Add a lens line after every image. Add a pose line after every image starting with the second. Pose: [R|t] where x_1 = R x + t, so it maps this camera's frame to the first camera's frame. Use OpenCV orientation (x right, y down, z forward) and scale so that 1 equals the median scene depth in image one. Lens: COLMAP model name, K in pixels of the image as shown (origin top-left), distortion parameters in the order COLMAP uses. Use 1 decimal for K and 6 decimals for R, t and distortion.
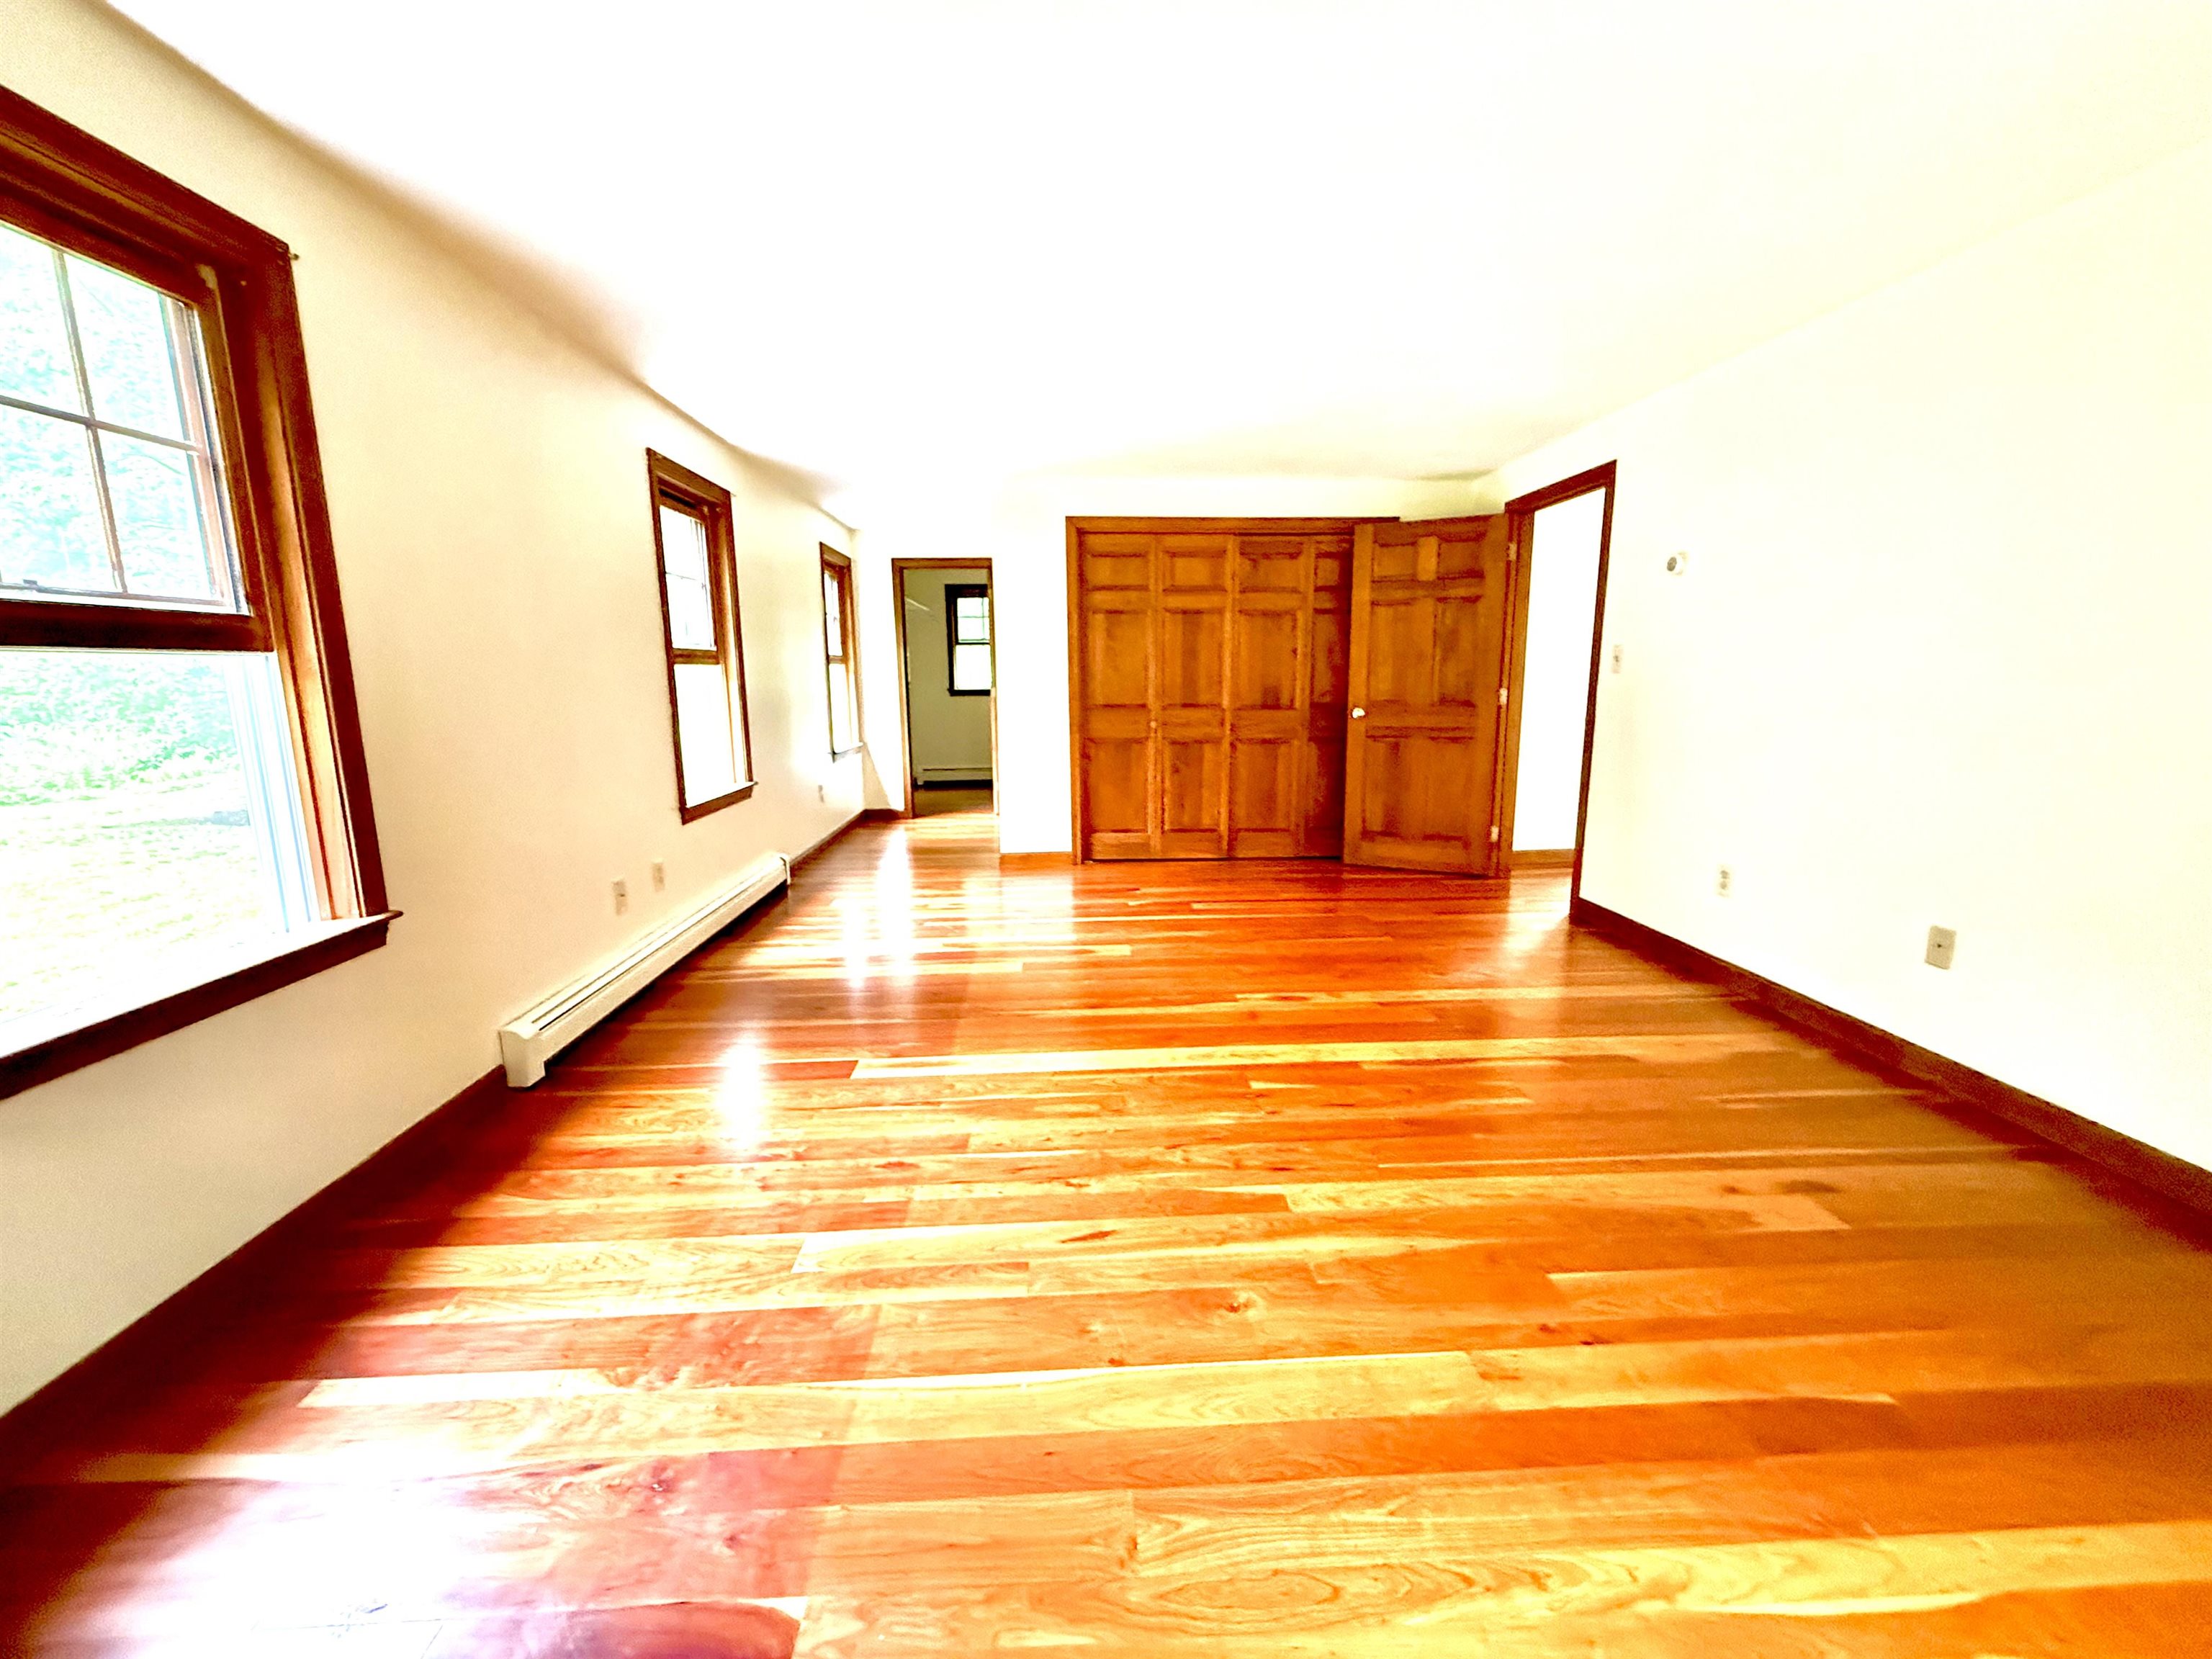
lens RADIAL K [[899.3, 0, 1106.0], [0, 899.3, 829.5], [0, 0, 1]] dist [0.000189, 0.000181]
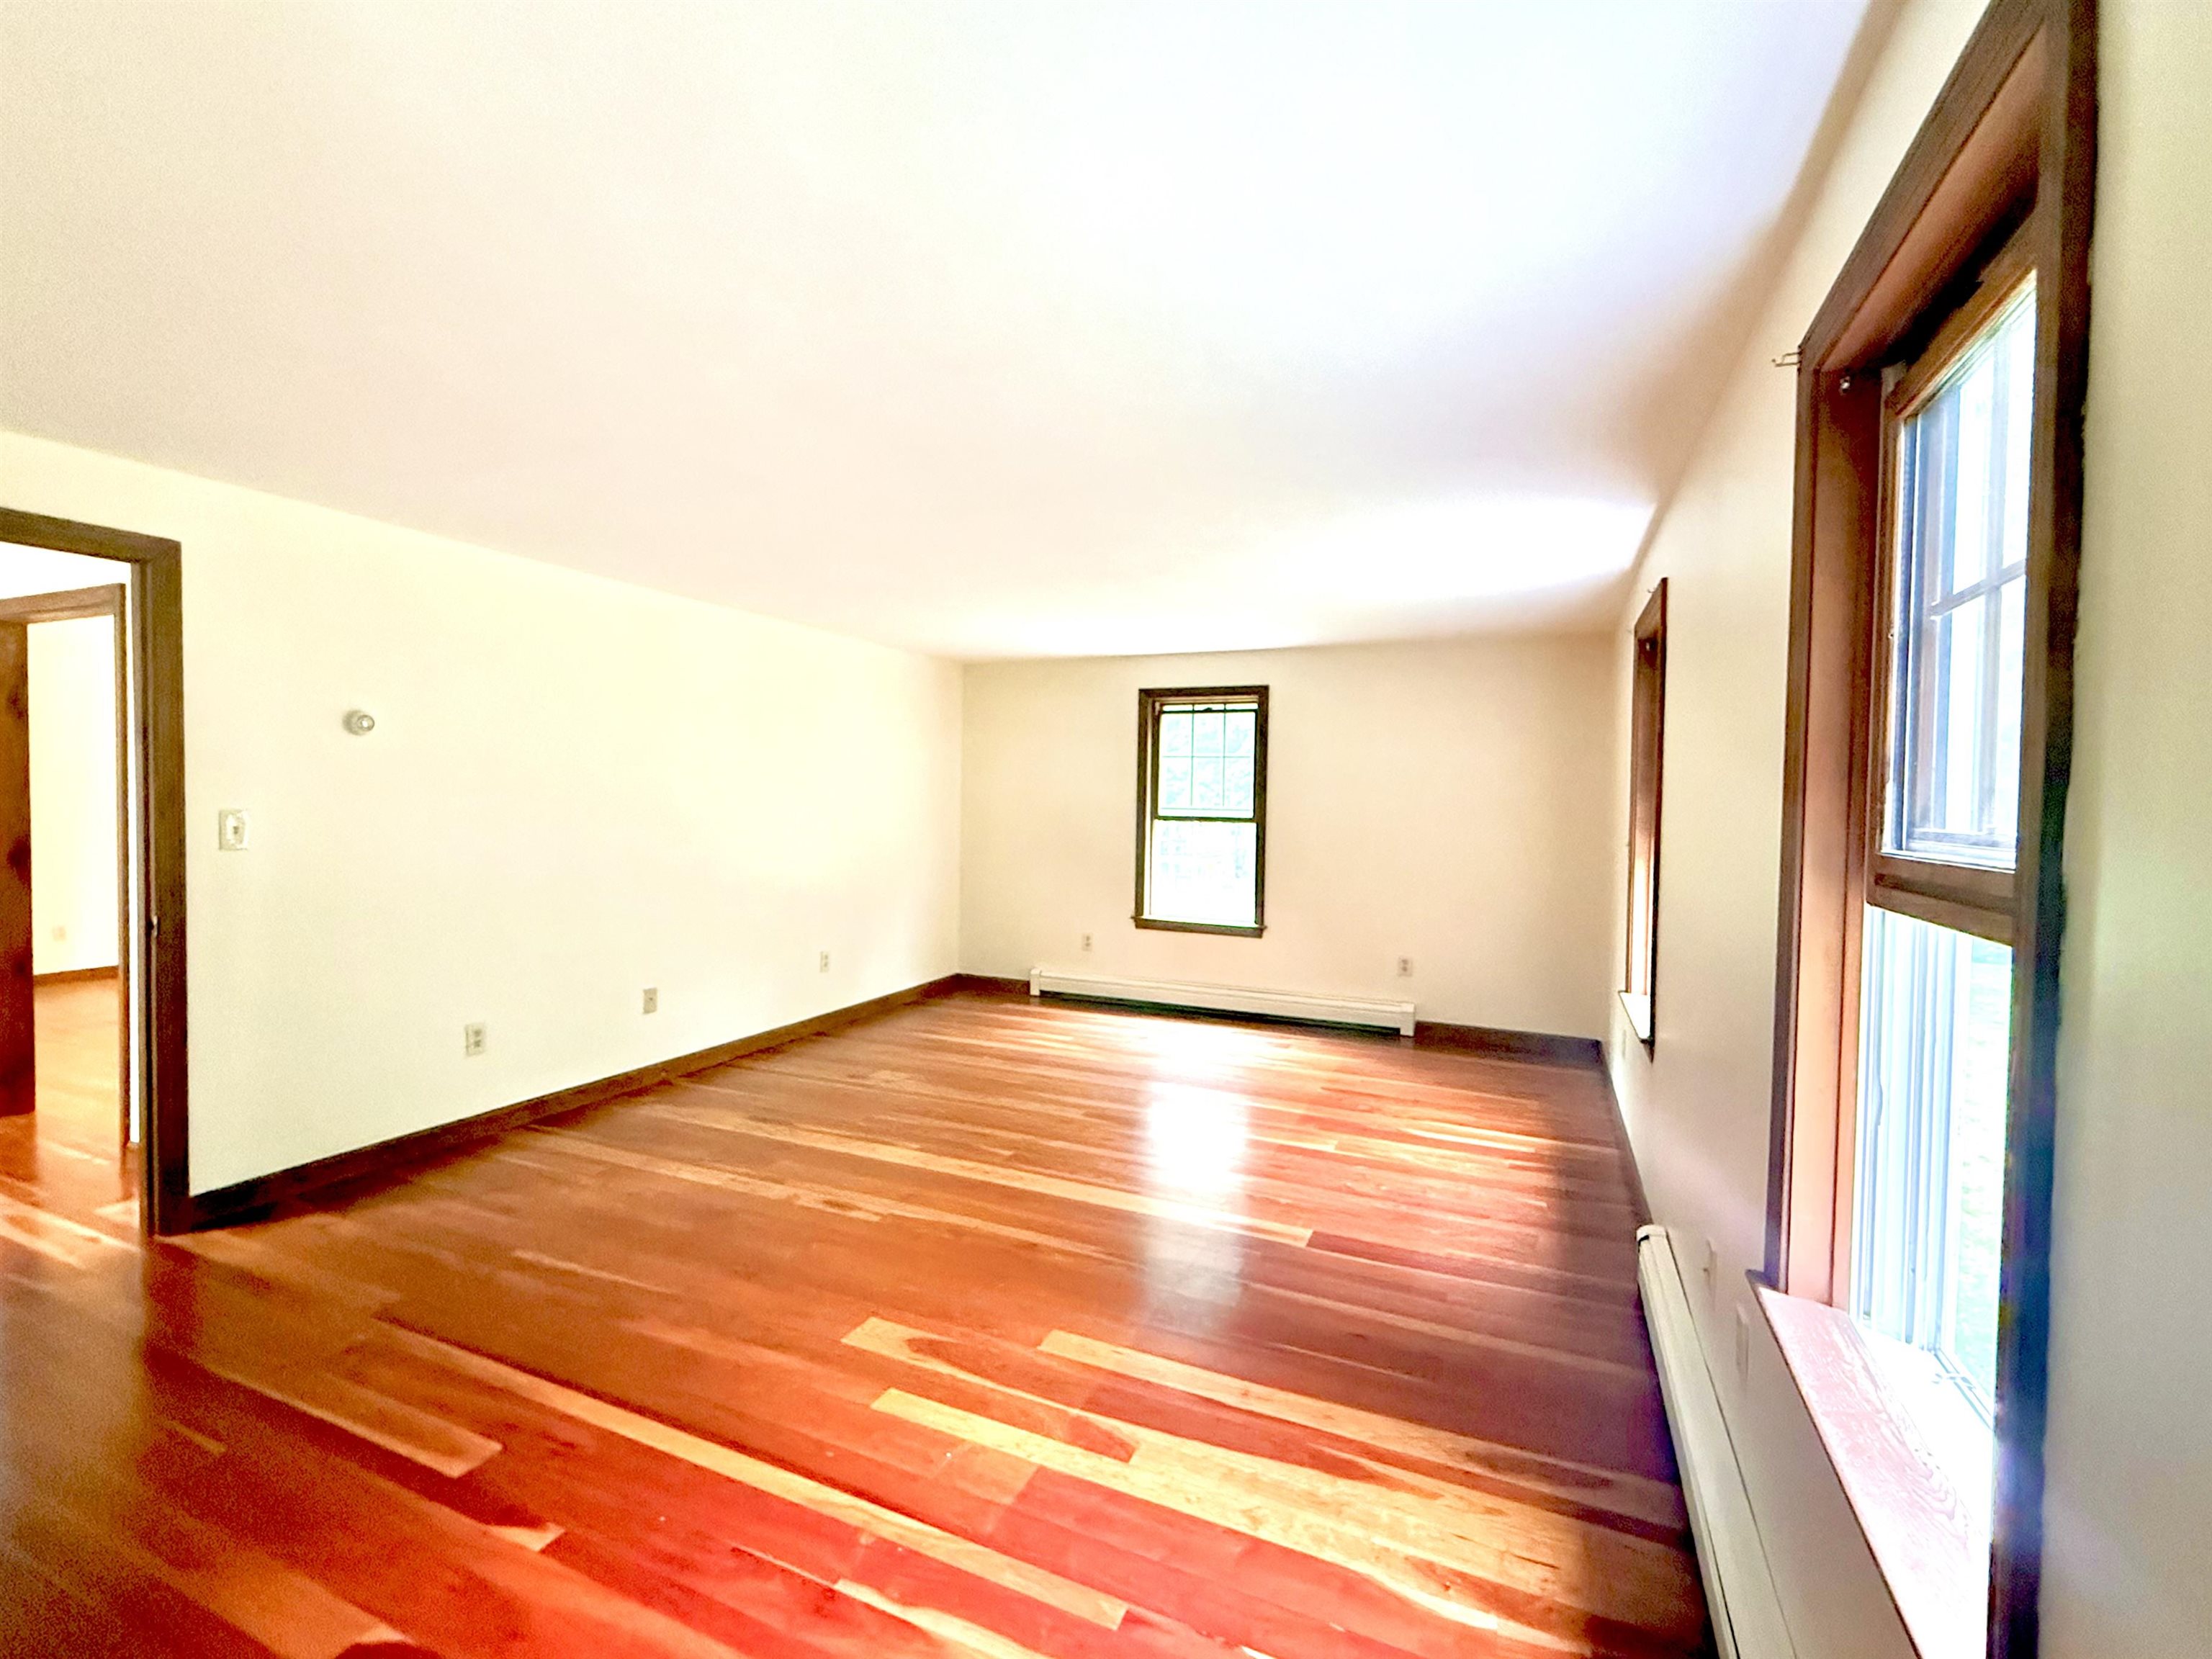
lens RADIAL K [[899.3, 0, 1106.0], [0, 899.3, 829.5], [0, 0, 1]] dist [0.000189, 0.000181]
pose [[-0.888707, -0.020658, 0.458009, -0.525736], [0.069415, 0.981405, 0.178957, -0.387969], [-0.453189, 0.190833, -0.870748, 1.884407]]
